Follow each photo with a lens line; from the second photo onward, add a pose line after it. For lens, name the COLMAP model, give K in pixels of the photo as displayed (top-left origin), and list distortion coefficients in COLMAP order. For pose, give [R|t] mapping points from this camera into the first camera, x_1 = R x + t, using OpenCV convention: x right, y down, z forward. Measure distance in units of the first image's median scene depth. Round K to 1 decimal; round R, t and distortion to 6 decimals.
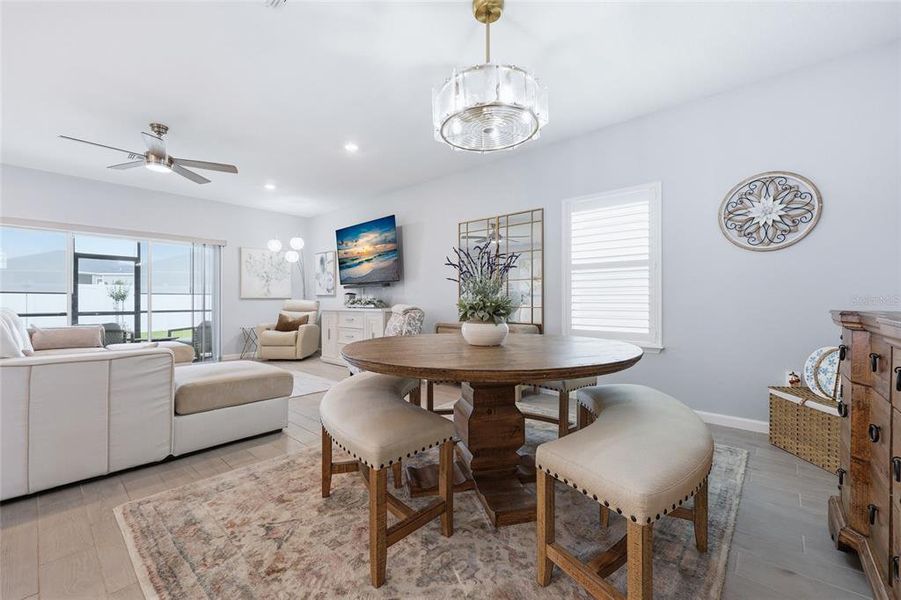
lens RADIAL K [[372.9, 0, 451.5], [0, 372.9, 302.3], [0, 0, 1]] dist [-0.002650, 0.000464]
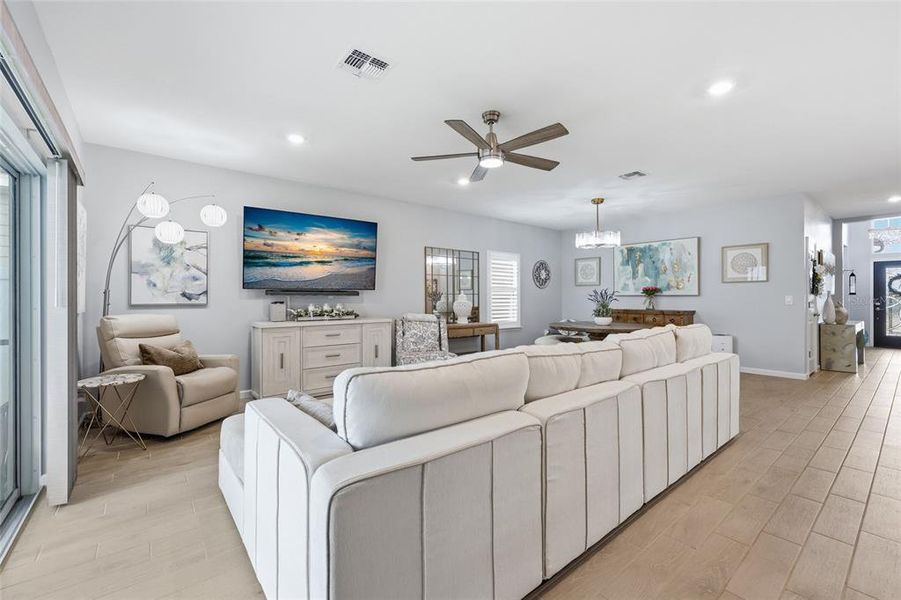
lens RADIAL K [[372.9, 0, 455.1], [0, 372.9, 298.8], [0, 0, 1]] dist [-0.002650, 0.000464]
pose [[0.160524, -0.001715, 0.987030, -0.938806], [0.004455, 0.999990, 0.001013, -0.029899], [-0.987022, 0.004234, 0.160530, 0.549707]]
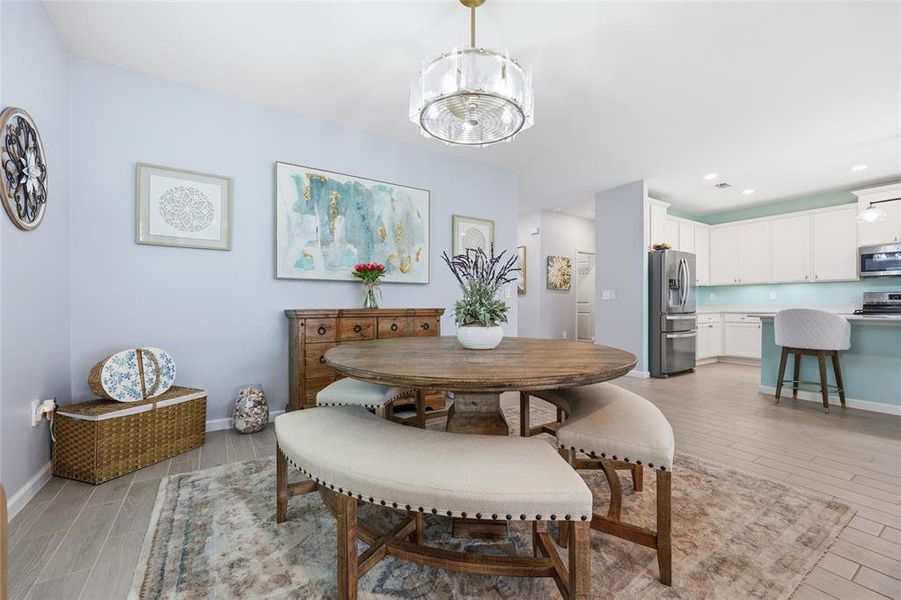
lens RADIAL K [[372.9, 0, 450.7], [0, 372.9, 302.2], [0, 0, 1]] dist [-0.002650, 0.000464]
pose [[-0.962447, 0.003259, 0.271452, -0.034381], [0.002930, 0.999994, -0.001618, -0.002807], [-0.271455, -0.000762, -0.962451, 0.662629]]
